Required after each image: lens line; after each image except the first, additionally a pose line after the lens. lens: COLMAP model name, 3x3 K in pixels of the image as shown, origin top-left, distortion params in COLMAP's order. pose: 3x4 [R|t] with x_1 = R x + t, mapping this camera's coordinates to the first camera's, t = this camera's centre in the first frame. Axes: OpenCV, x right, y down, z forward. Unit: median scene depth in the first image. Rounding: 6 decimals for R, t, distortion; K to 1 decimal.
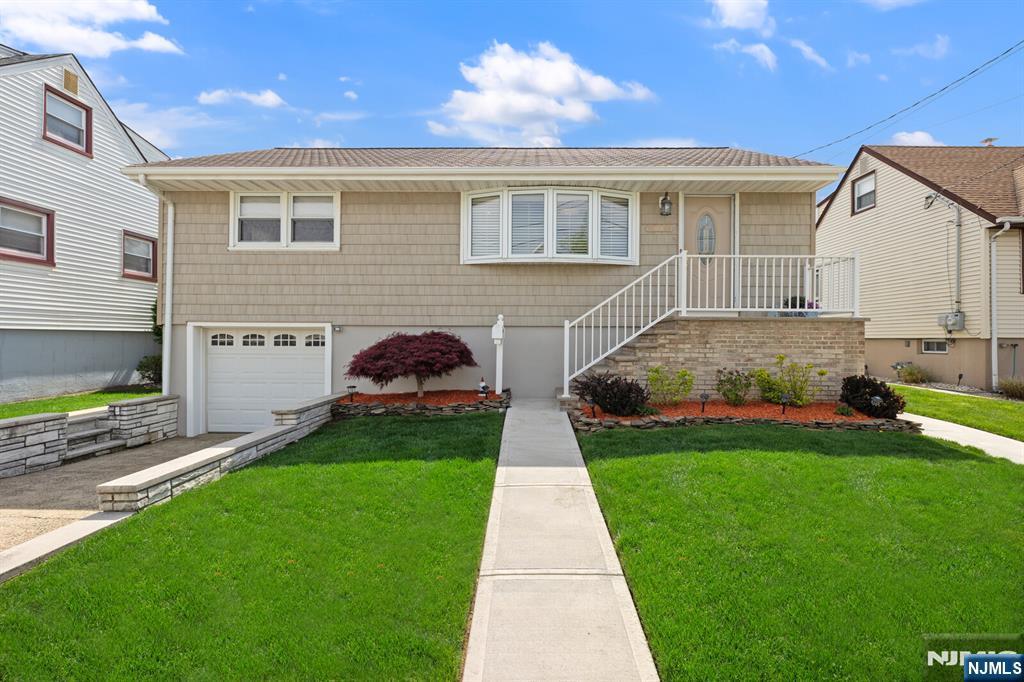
lens RADIAL K [[430.9, 0, 512.0], [0, 430.9, 341.0], [0, 0, 1]] dist [0.000211, -0.000220]
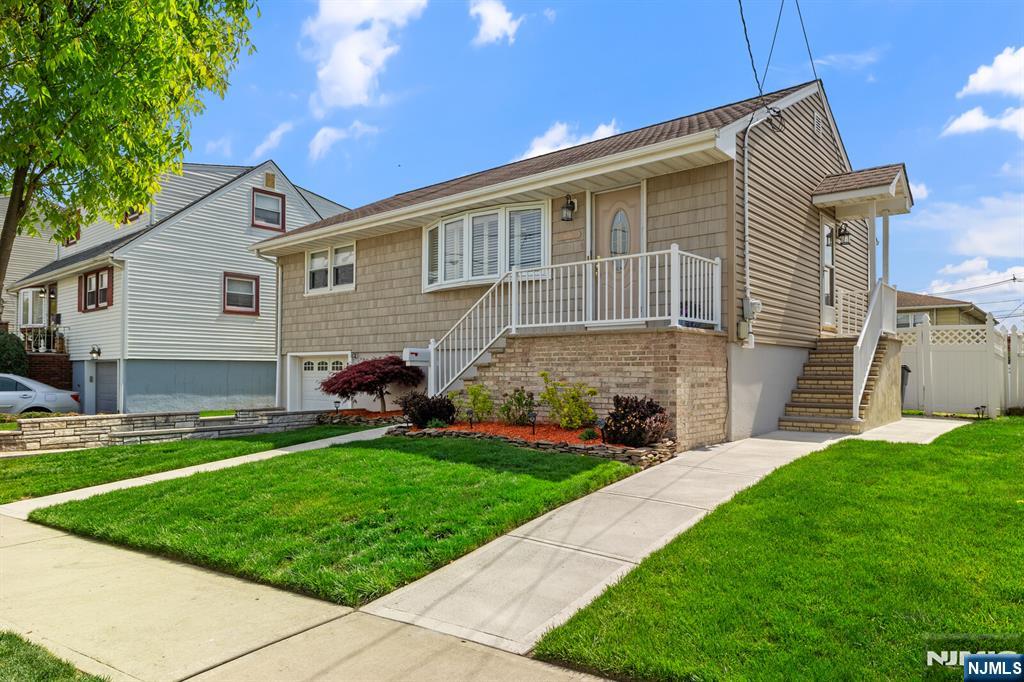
lens RADIAL K [[620.7, 0, 566.6], [0, 620.7, 369.0], [0, 0, 1]] dist [0.003435, 0.000480]
pose [[0.806769, -0.008726, -0.590802, 1.093176], [0.001256, 0.999914, -0.013053, 0.032673], [0.590865, 0.009788, 0.806711, -0.040830]]
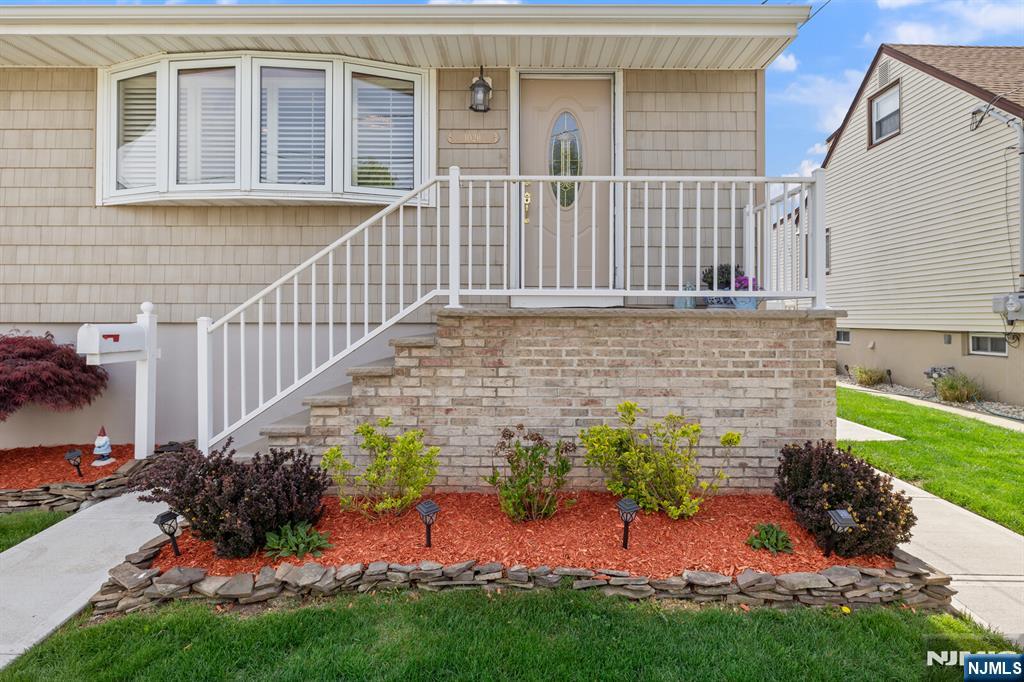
lens RADIAL K [[507.1, 0, 511.9], [0, 507.1, 319.7], [0, 0, 1]] dist [-0.006117, 0.000181]
pose [[0.999864, -0.003340, 0.016122, 0.376341], [0.003398, 0.999988, -0.003578, -0.035057], [-0.016110, 0.003632, 0.999864, 0.376681]]
